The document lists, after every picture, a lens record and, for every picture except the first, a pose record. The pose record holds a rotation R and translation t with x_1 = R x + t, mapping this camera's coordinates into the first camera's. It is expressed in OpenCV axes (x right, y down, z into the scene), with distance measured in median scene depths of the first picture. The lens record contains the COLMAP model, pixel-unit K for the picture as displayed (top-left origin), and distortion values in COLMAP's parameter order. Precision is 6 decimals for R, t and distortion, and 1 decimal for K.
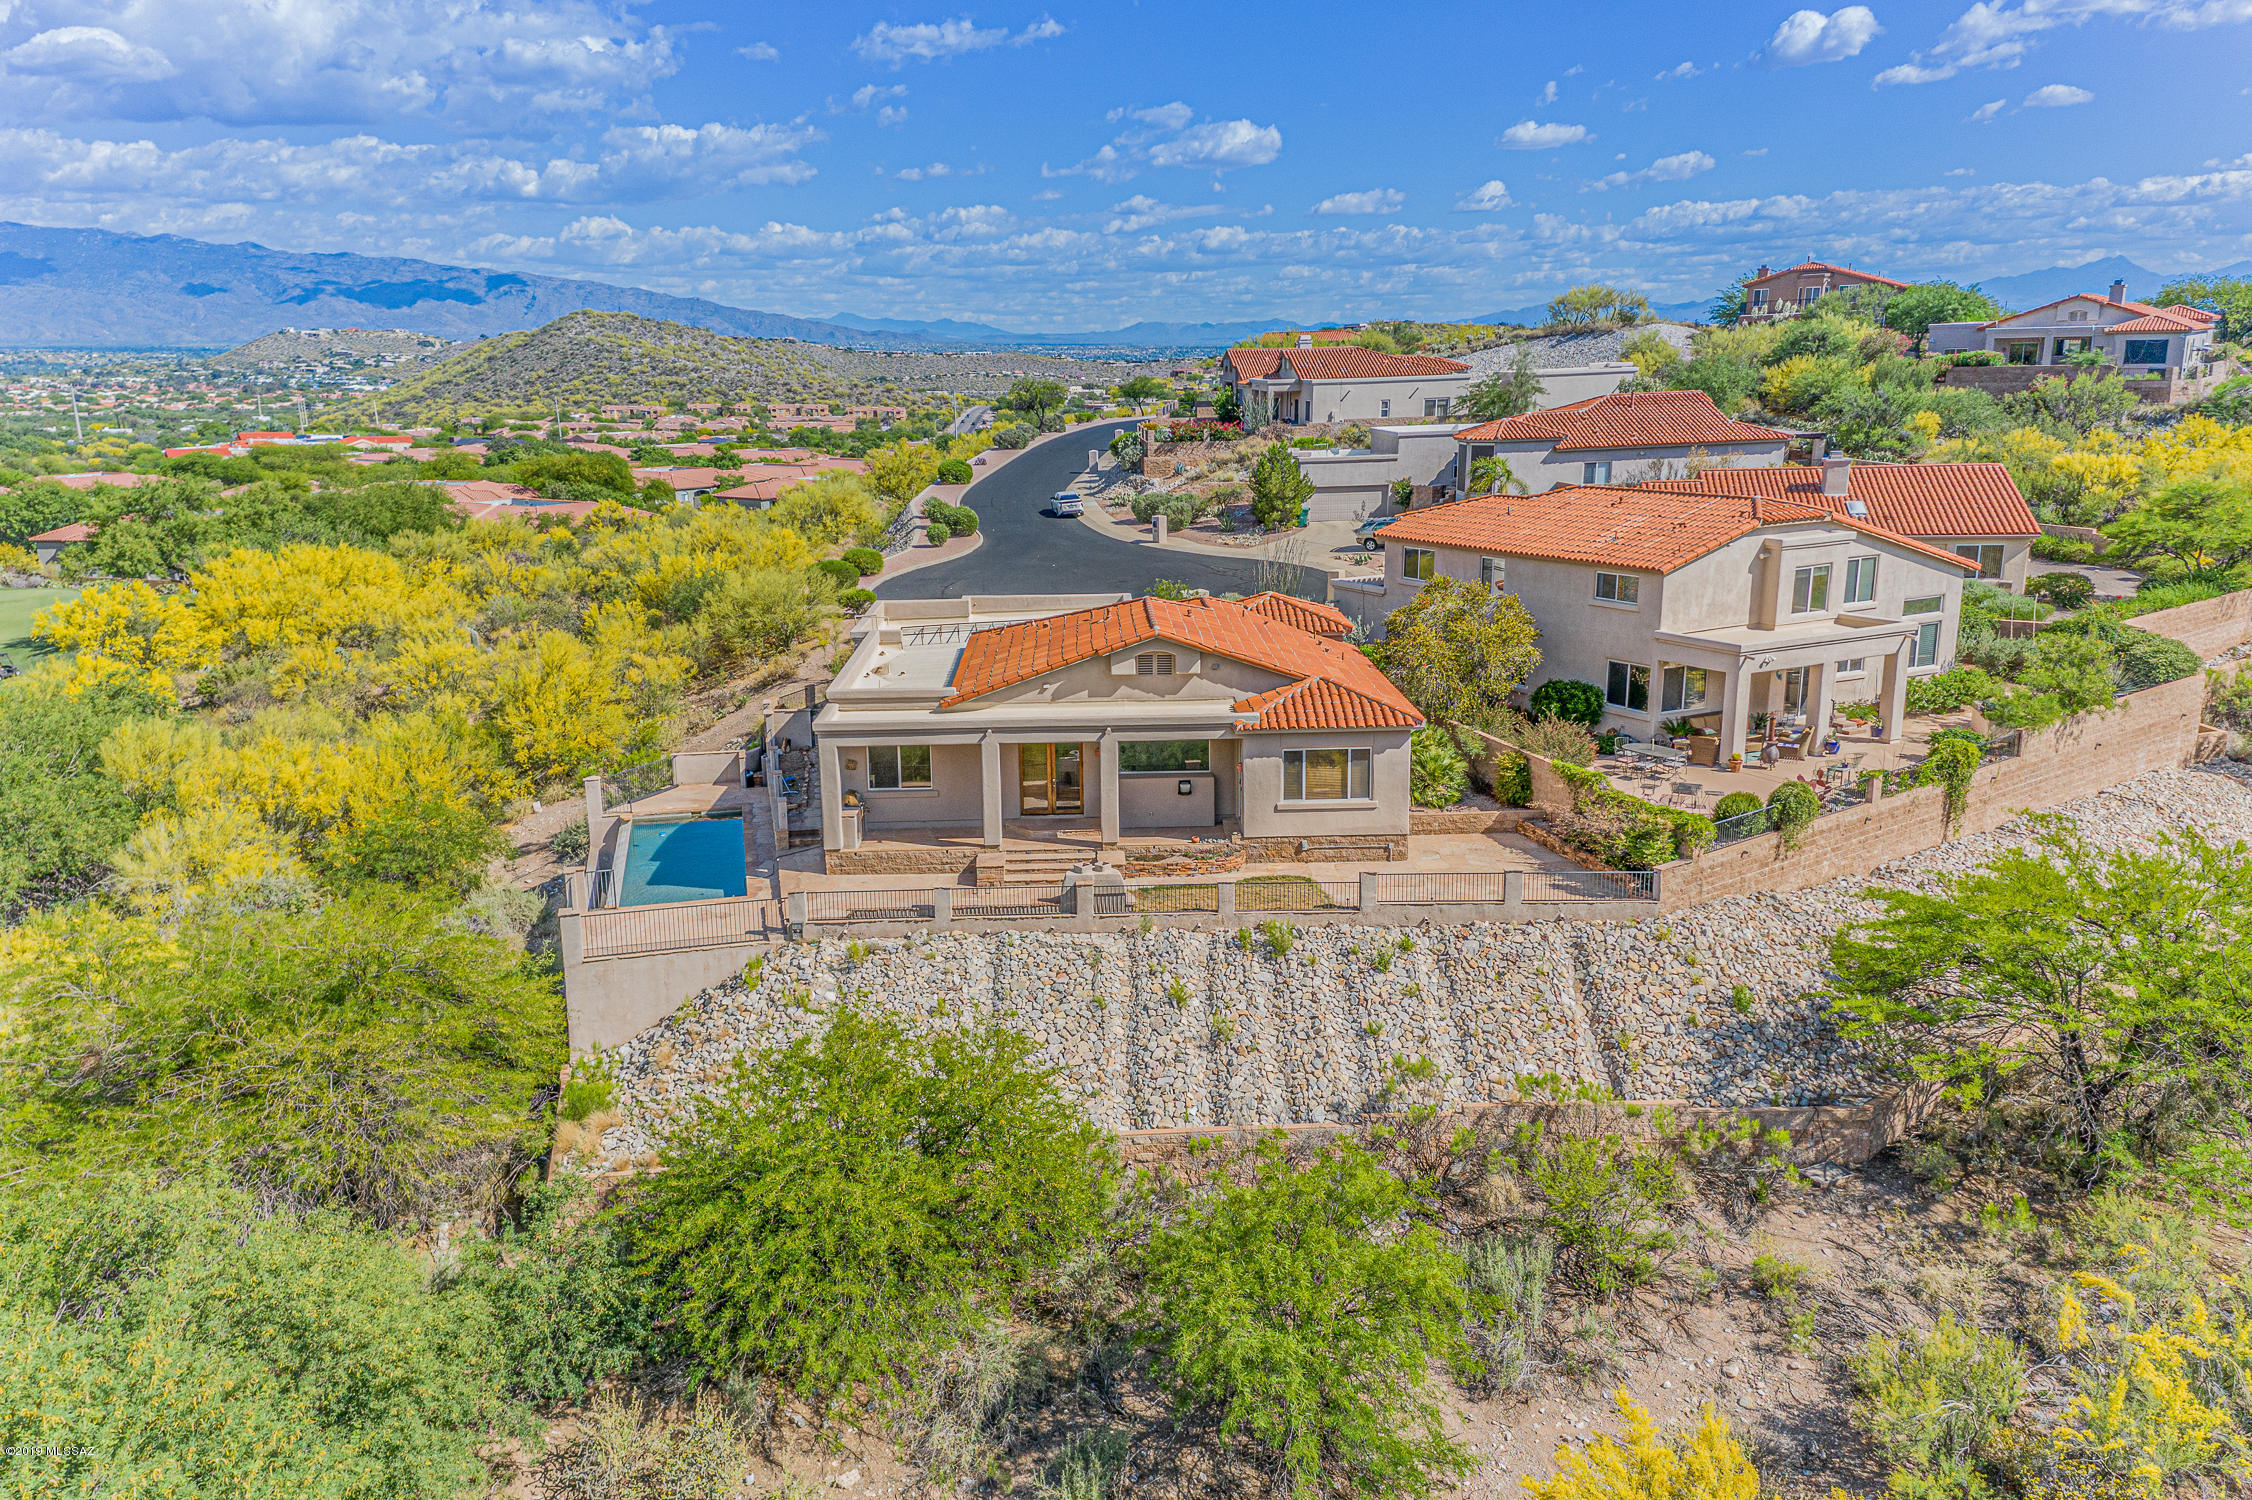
lens RADIAL K [[1720.3, 0, 1119.9], [0, 1720.3, 754.2], [0, 0, 1]] dist [0.384839, -0.478508]
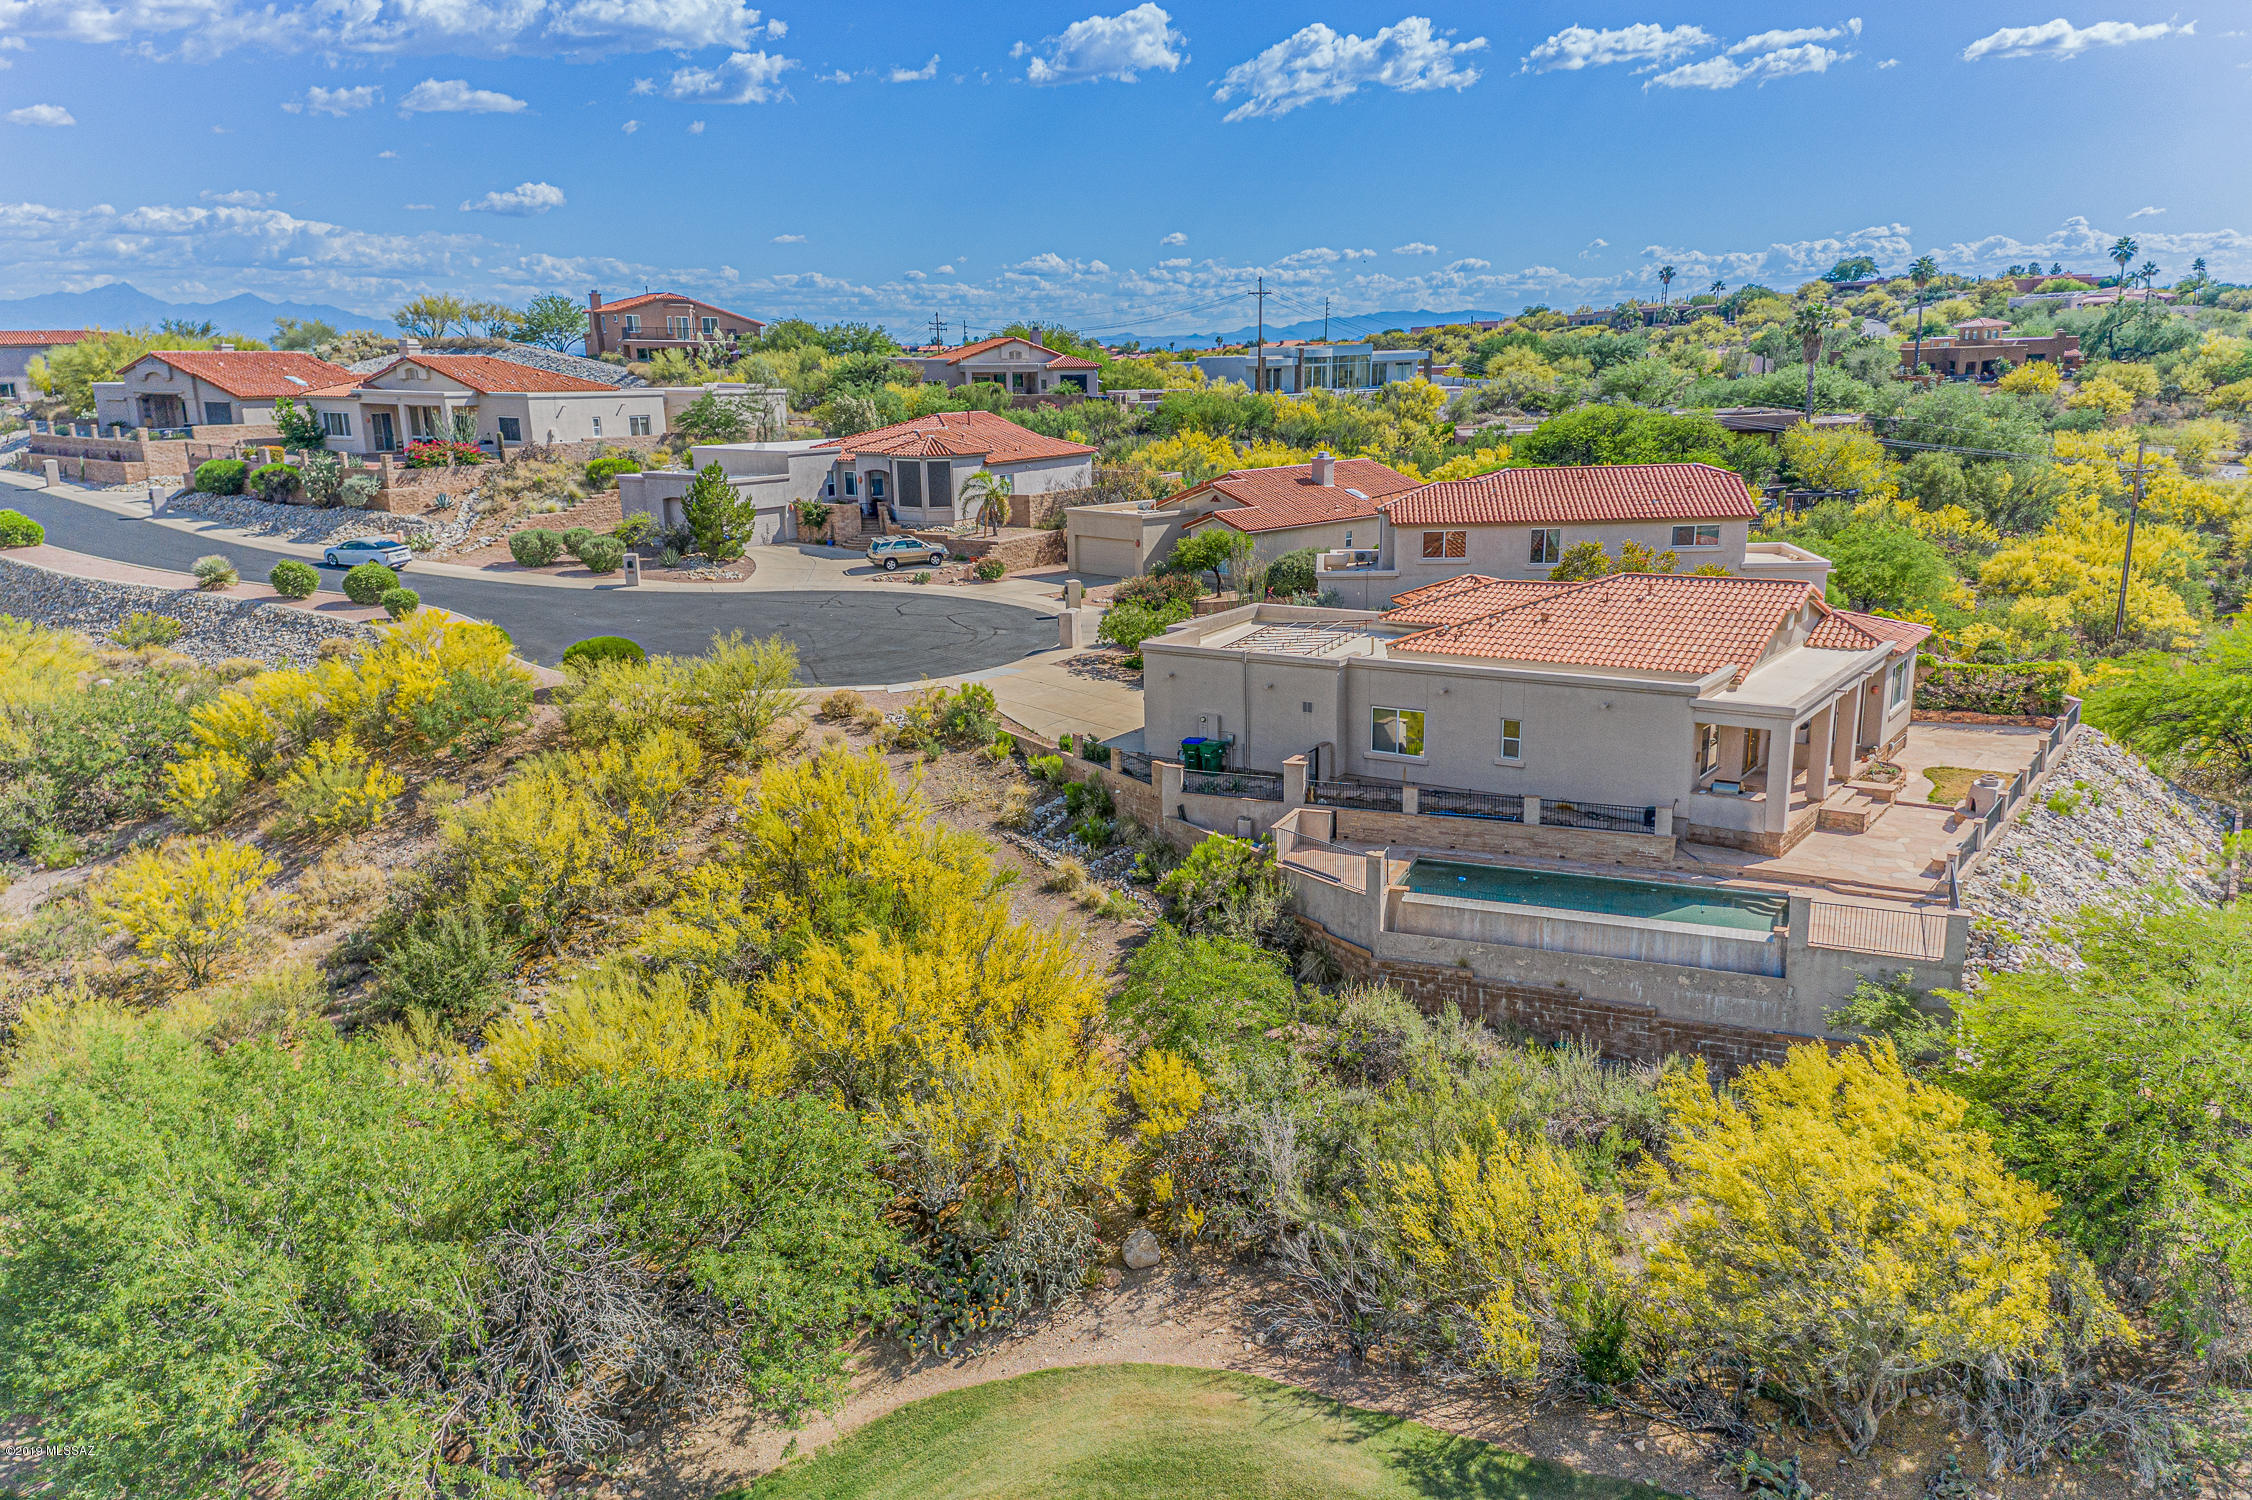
lens RADIAL K [[1727.1, 0, 1121.9], [0, 1727.1, 751.0], [0, 0, 1]] dist [0.408413, -0.532902]
pose [[0.573573, -0.180491, 0.799022, -1.232001], [0.193706, 0.977644, 0.081789, -0.153492], [-0.795922, 0.107863, 0.595713, 0.683086]]
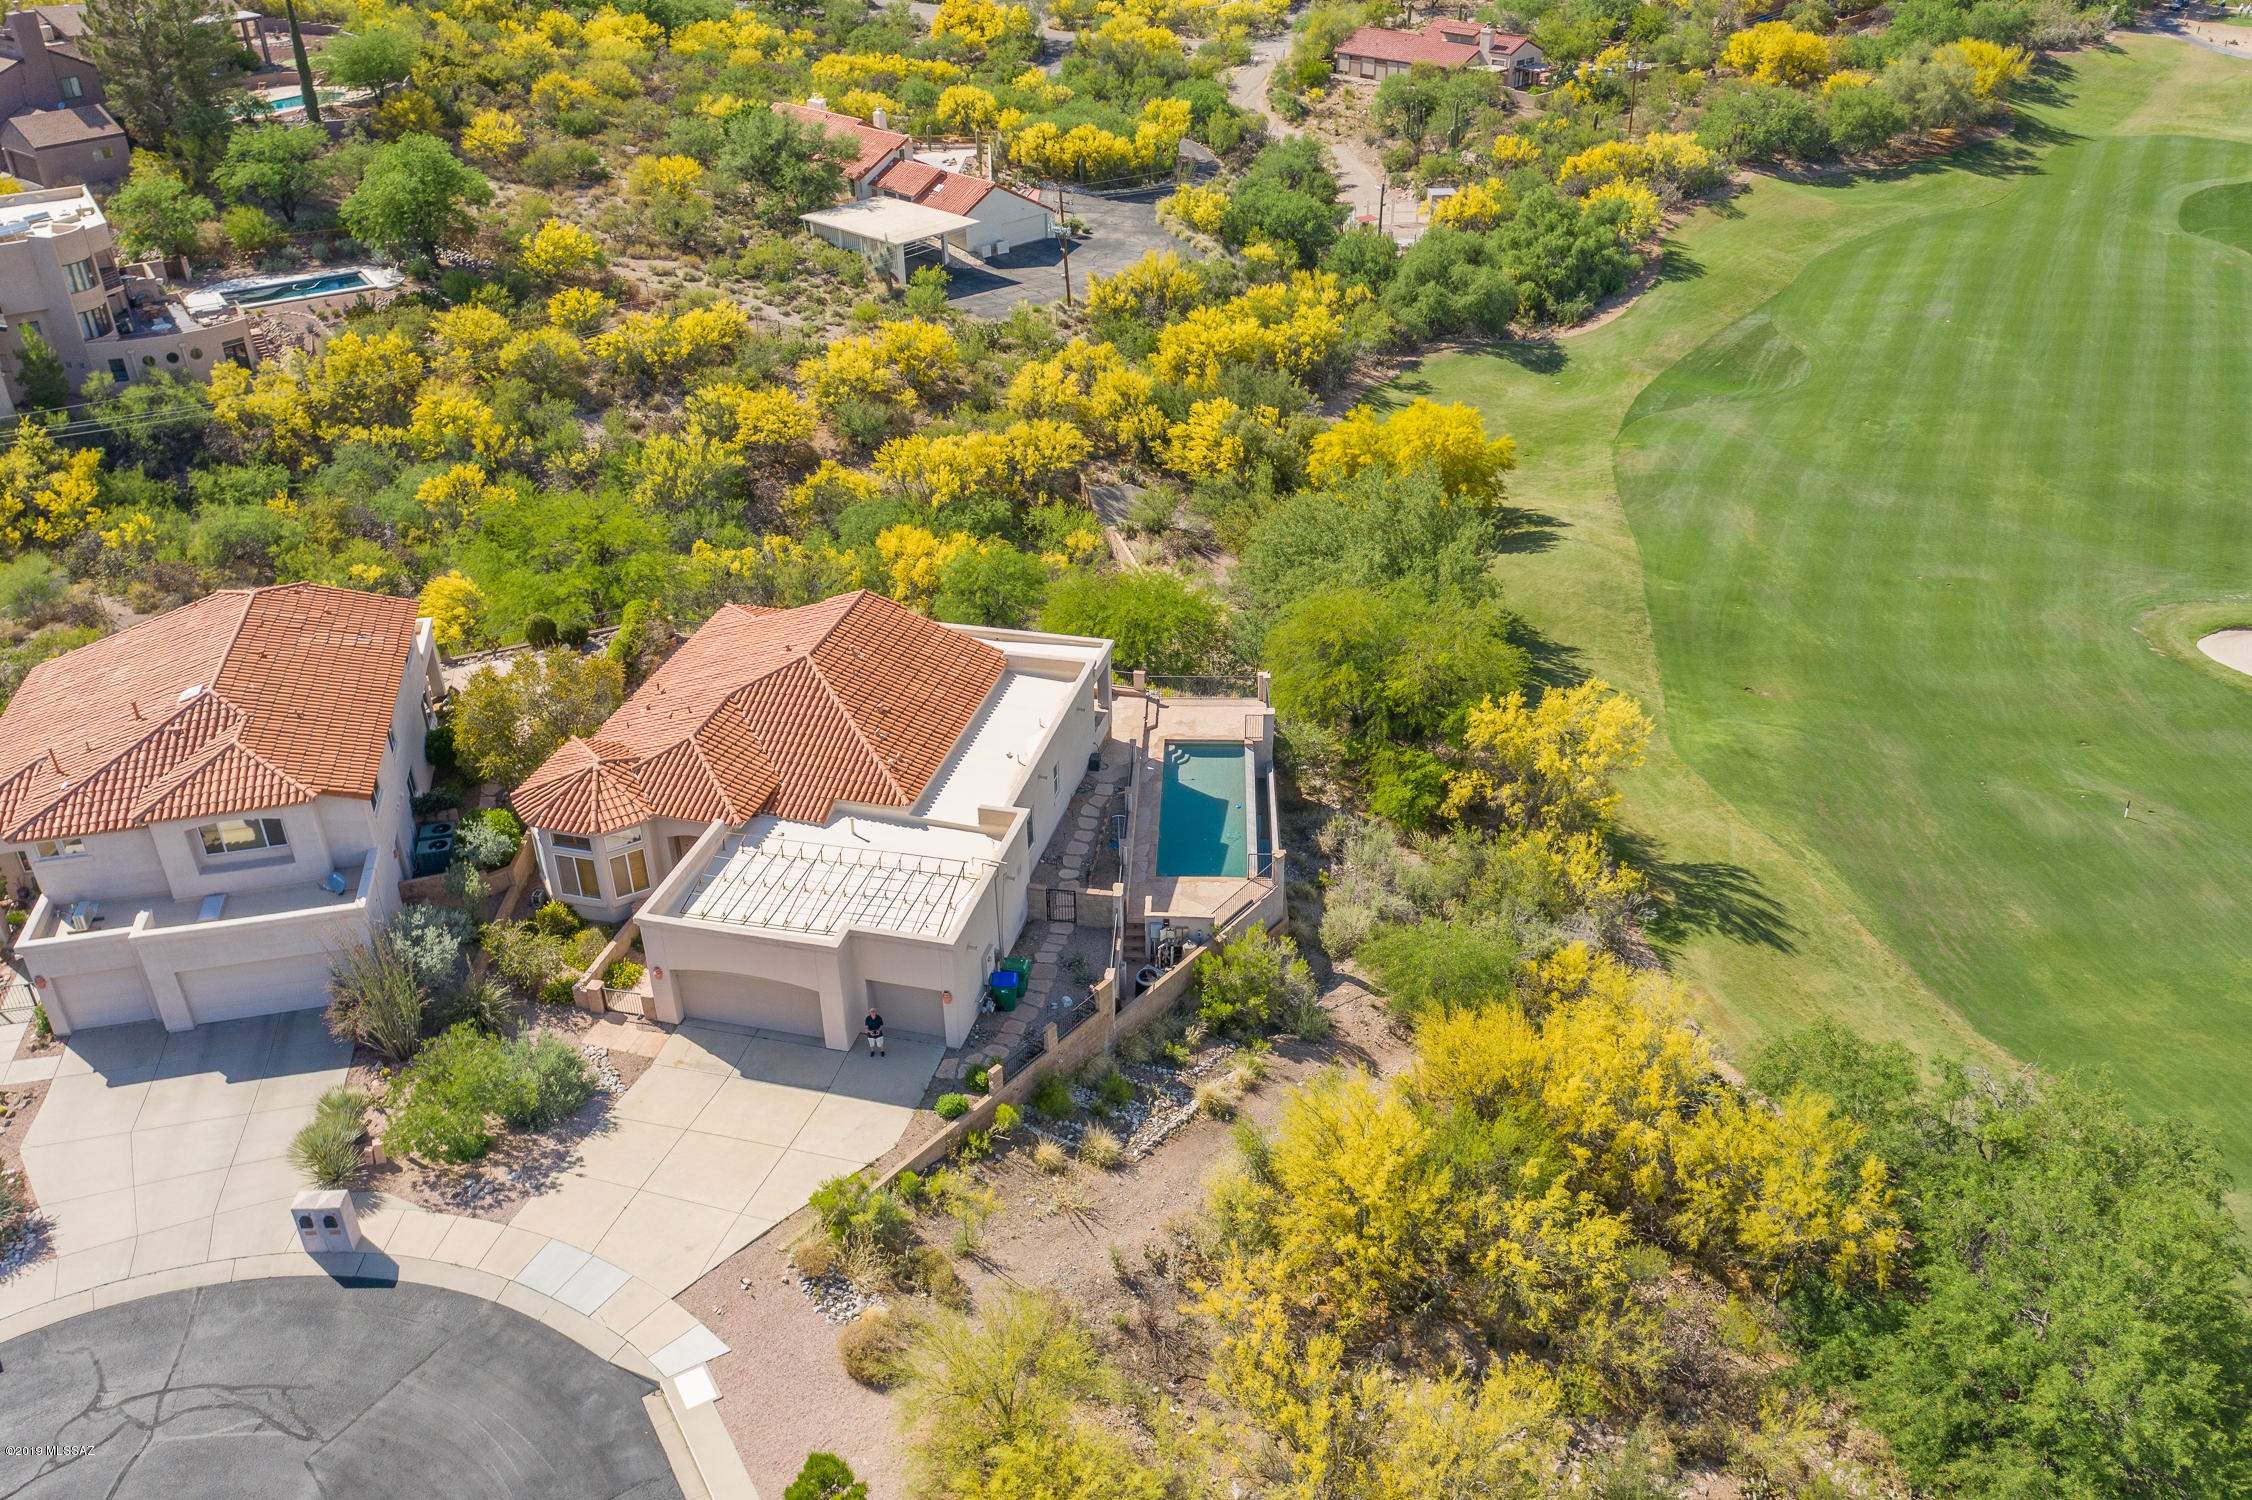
lens RADIAL K [[1791.4, 0, 1125.6], [0, 1791.4, 778.6], [0, 0, 1]] dist [-0.003113, 0.011703]
pose [[-0.962198, -0.118185, 0.245371, -0.562413], [0.086814, 0.720849, 0.687633, -0.955245], [-0.258144, 0.682941, -0.683340, 2.080431]]
